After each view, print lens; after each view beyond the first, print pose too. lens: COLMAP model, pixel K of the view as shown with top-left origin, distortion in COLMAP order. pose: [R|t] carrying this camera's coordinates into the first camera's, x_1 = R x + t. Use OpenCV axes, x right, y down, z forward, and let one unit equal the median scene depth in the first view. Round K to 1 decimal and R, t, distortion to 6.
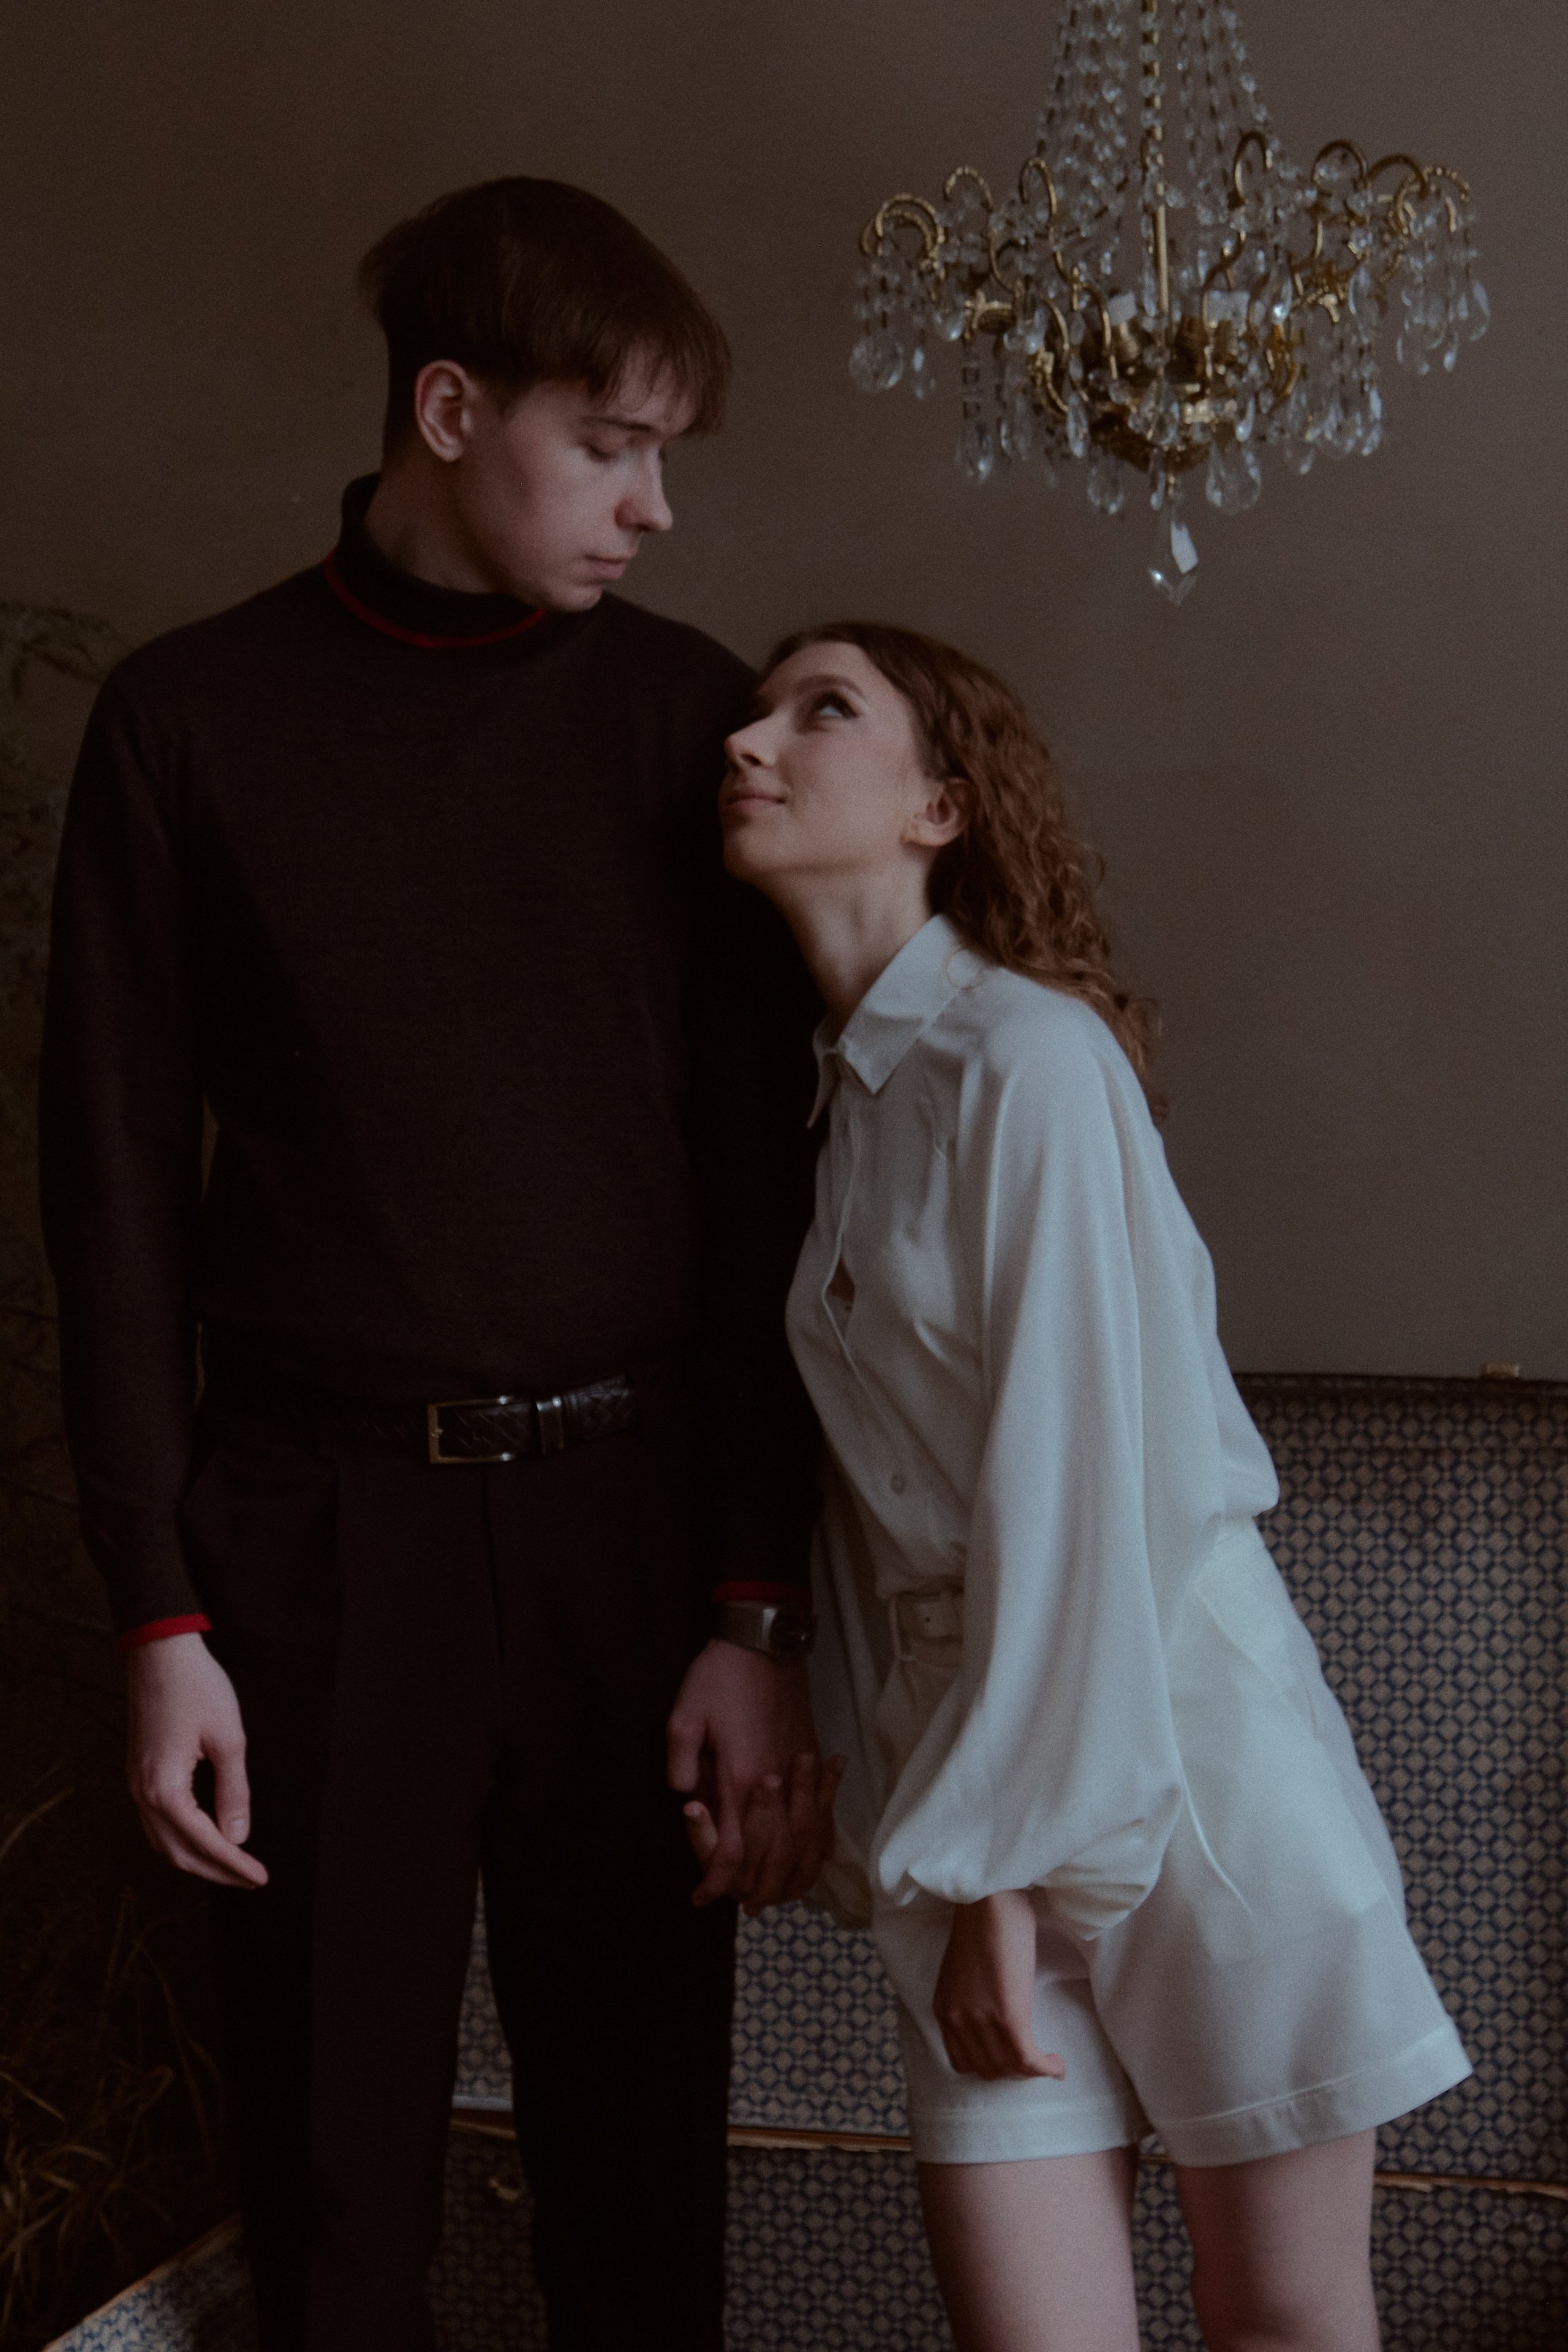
lens RADIAL K [[3694.6, 0, 784.0], [0, 3694.6, 1176.0], [0, 0, 1]] dist [-0.005433, 0.040013]
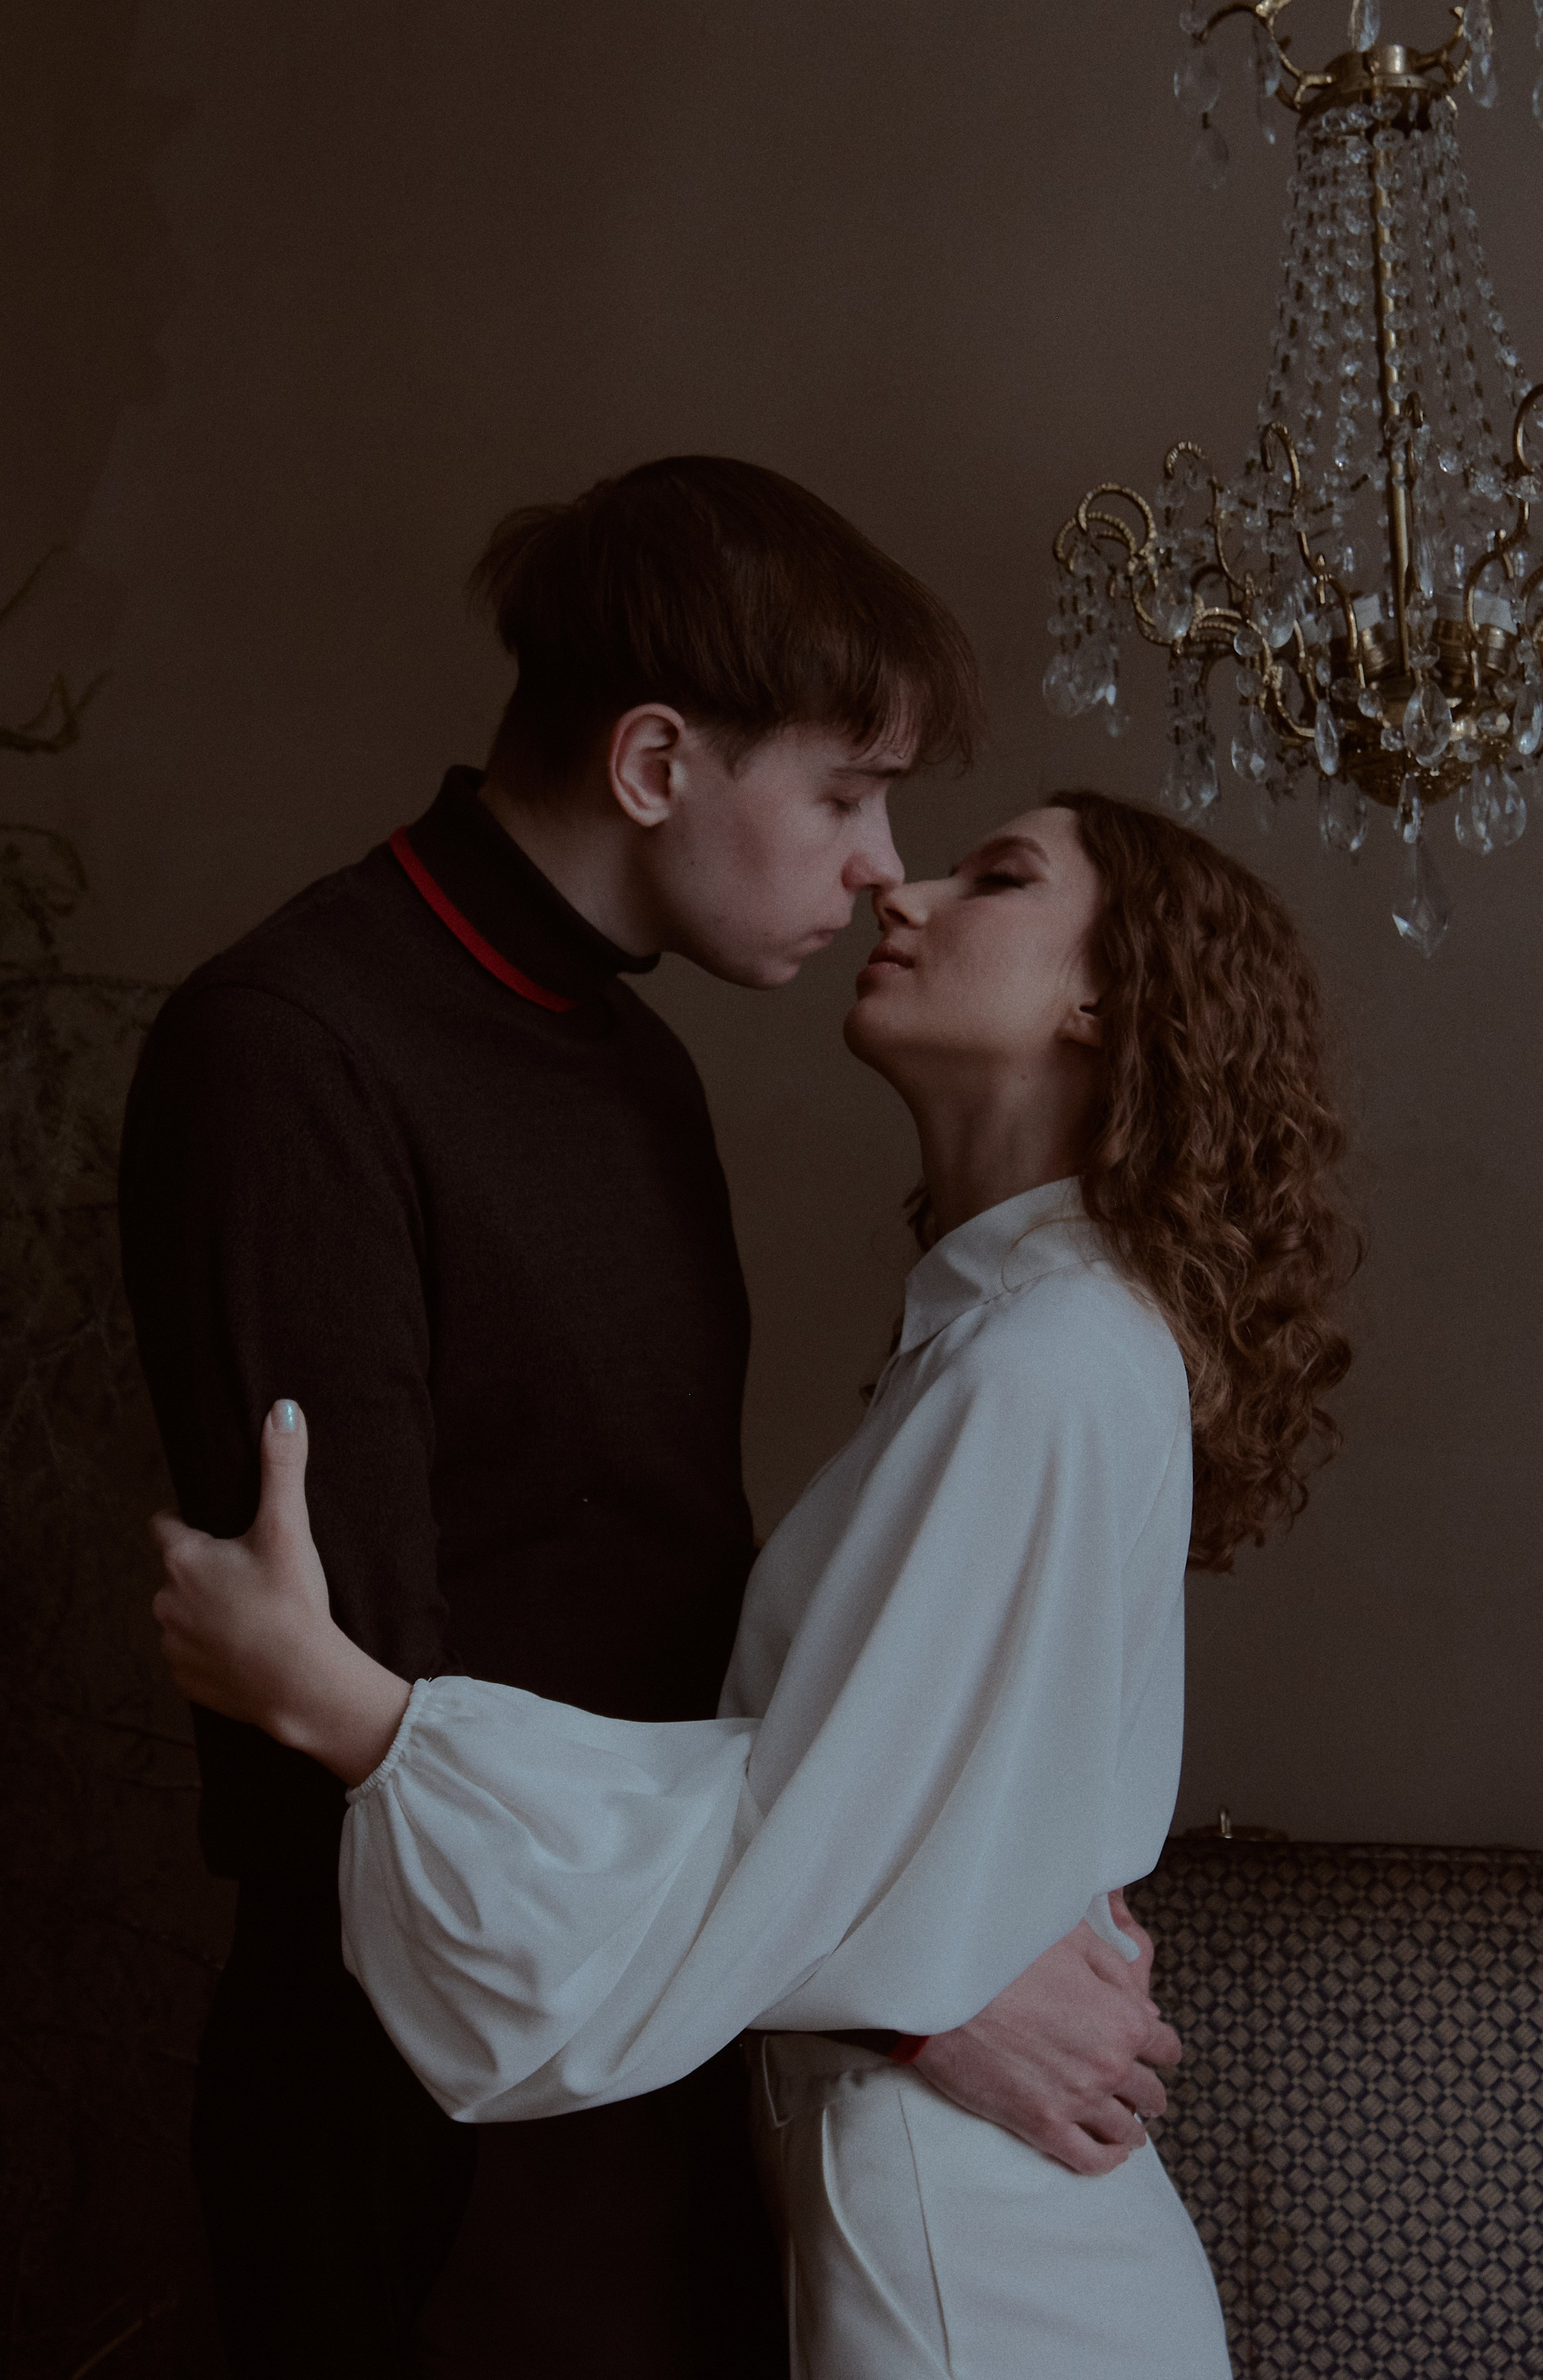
lens RADIAL K [[2708.2, 0, 731.9], [0, 2708.2, 1182.0], [0, 0, 1]] dist [0.025816, -0.091462]
pose [[0.998880, -0.004070, -0.047133, -0.023828], [-0.000916, 0.994441, -0.105291, -0.033660], [0.047299, 0.105217, 0.993324, 0.346858]]
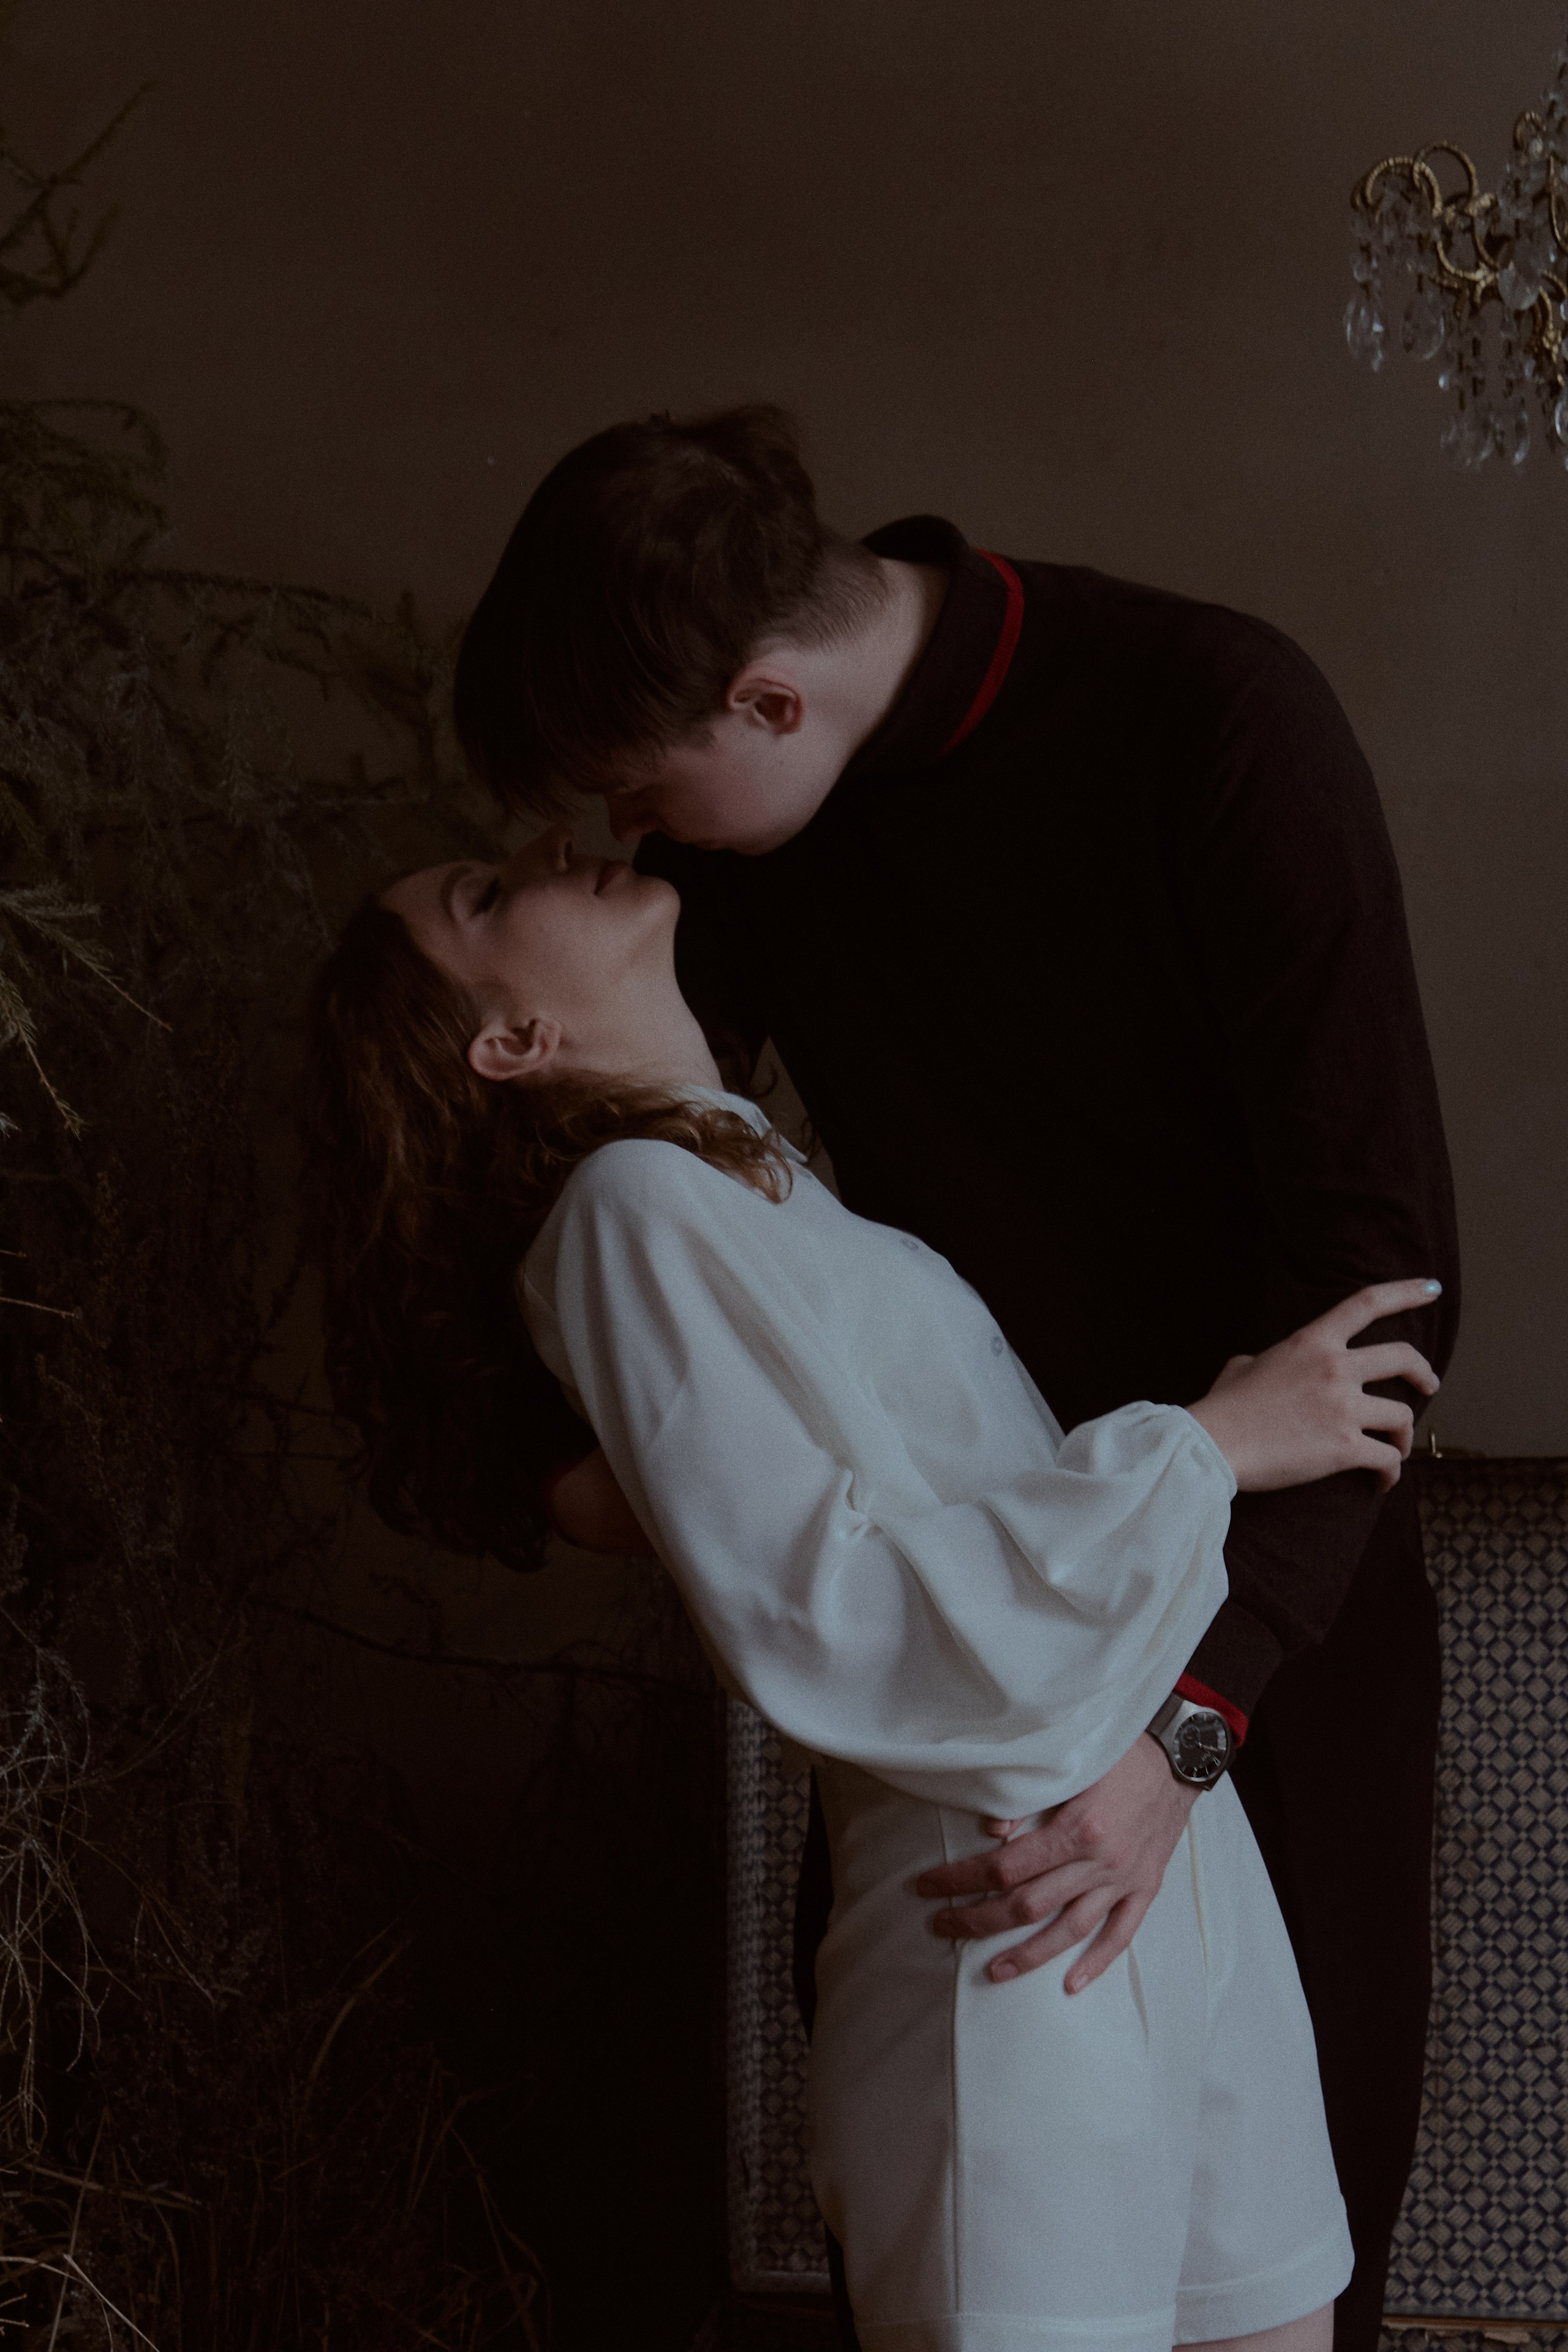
lens RADIAL K [[3736.0, 0, 784.0], [0, 3736.0, 1176.0], [0, 0, 1]] dist [-0.005096, 0.005863]
pose [[0.991893, -0.006066, 0.126935, -0.213367], [0.004294, 0.999890, 0.014225, -0.029320], [-0.127007, -0.013565, 0.991809, 0.120565]]
